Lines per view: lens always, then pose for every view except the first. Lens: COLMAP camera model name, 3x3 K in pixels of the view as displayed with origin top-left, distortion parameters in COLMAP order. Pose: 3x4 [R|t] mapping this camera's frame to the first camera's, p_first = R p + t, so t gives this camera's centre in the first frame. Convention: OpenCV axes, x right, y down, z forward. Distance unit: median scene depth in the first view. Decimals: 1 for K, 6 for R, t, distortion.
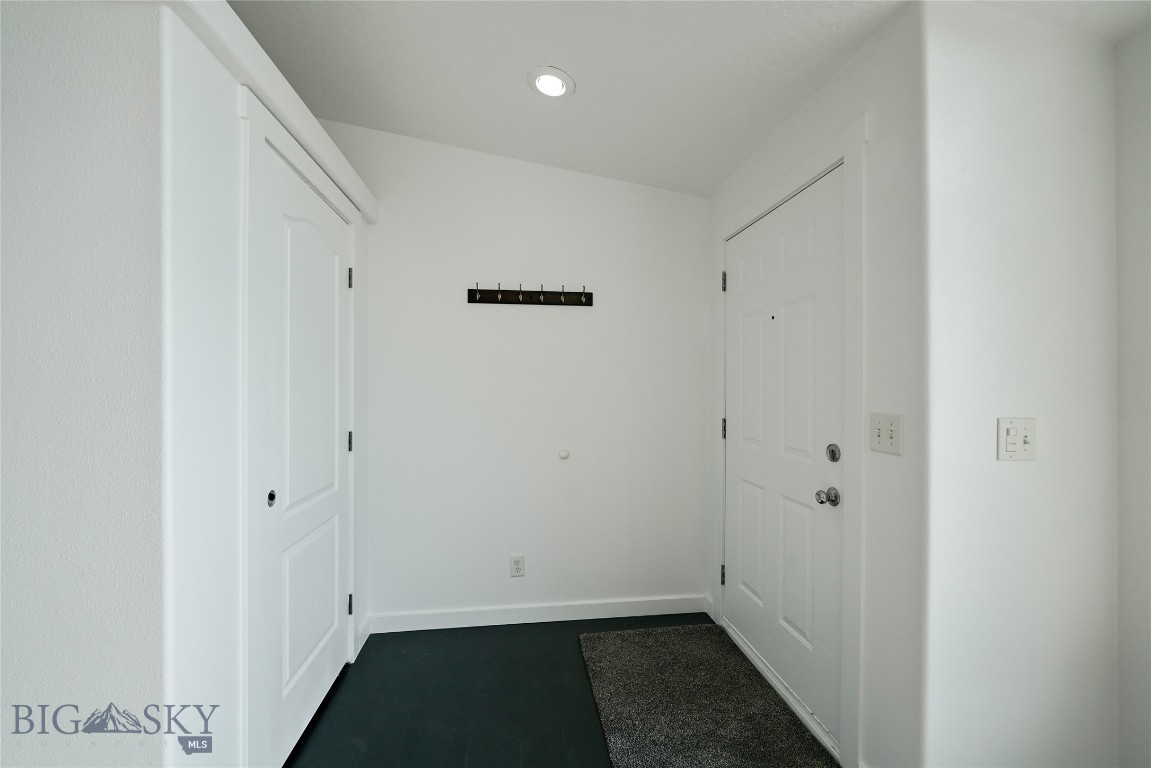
lens RADIAL K [[466.0, 0, 573.8], [0, 466.0, 387.7], [0, 0, 1]] dist [0.000796, 0.000320]
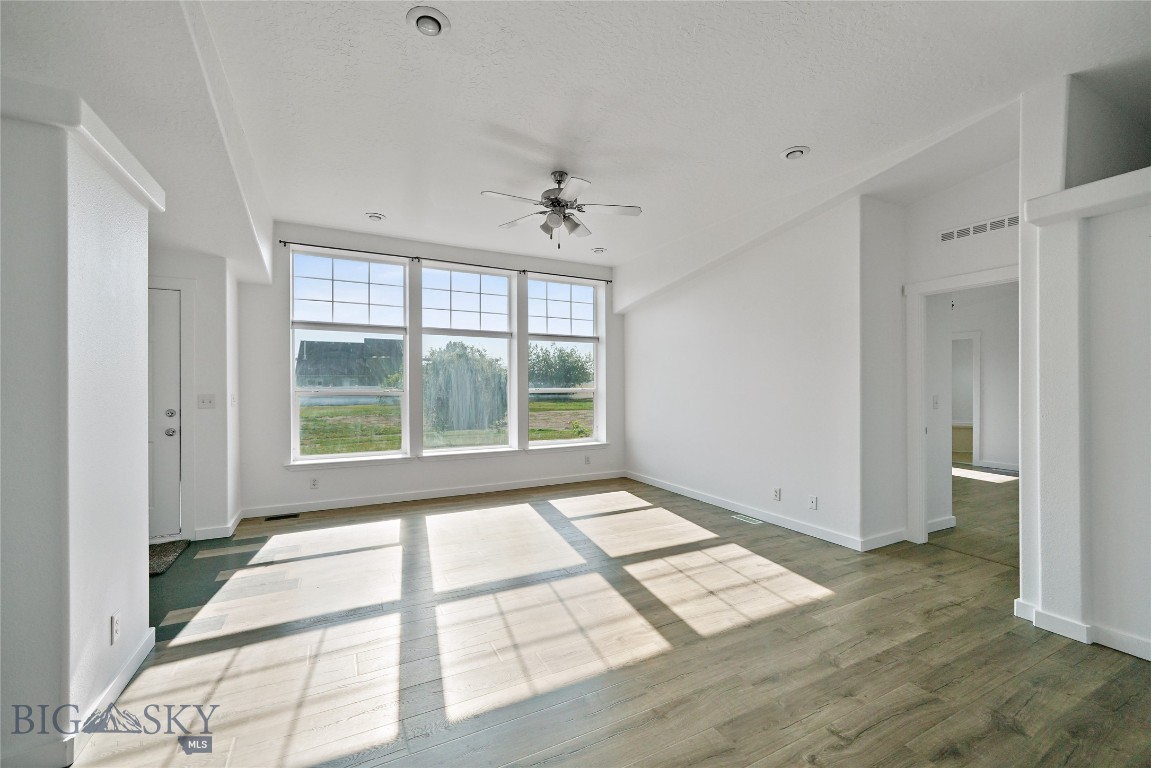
lens RADIAL K [[463.9, 0, 567.0], [0, 463.9, 383.5], [0, 0, 1]] dist [0.002186, 0.000248]
pose [[-0.333518, 0.008500, 0.942705, -1.858916], [0.006874, 0.999955, -0.006585, 0.016418], [-0.942719, 0.004284, -0.333561, -0.065313]]
